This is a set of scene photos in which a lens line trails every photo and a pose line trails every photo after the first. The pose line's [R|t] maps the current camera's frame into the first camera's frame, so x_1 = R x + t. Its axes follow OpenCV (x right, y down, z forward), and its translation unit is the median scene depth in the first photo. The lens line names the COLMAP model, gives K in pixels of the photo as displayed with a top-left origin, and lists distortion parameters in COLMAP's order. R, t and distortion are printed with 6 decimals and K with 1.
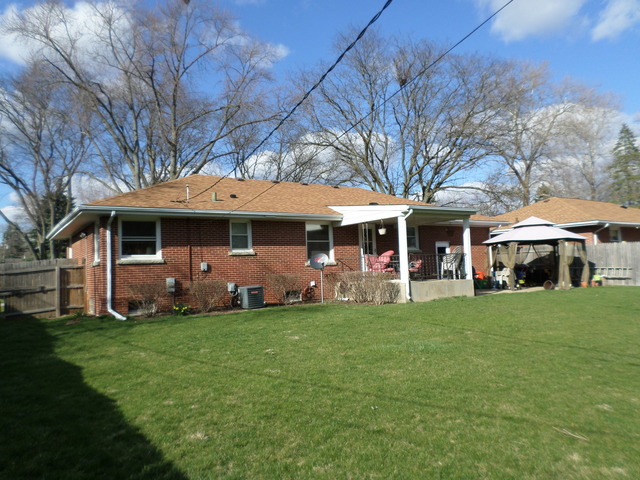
lens RADIAL K [[499.1, 0, 320.0], [0, 499.1, 240.0], [0, 0, 1]] dist [-0.001098, -0.000471]
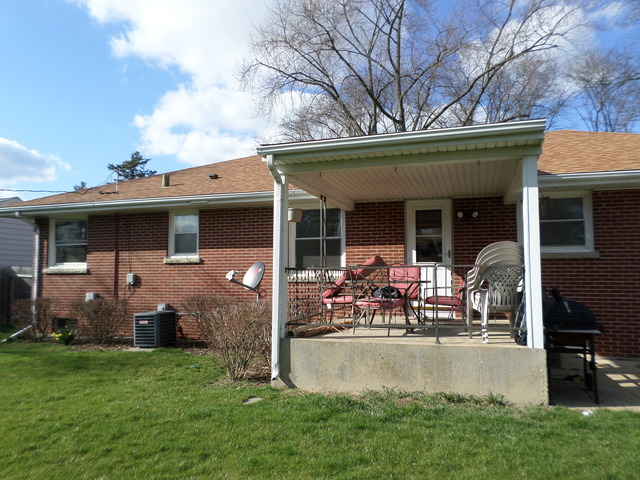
lens RADIAL K [[499.1, 0, 320.0], [0, 499.1, 240.0], [0, 0, 1]] dist [-0.001098, -0.000471]
pose [[0.613910, -0.024477, -0.788997, 0.496717], [0.027781, 0.999570, -0.009394, 0.010777], [0.788887, -0.016152, 0.614326, 0.745050]]
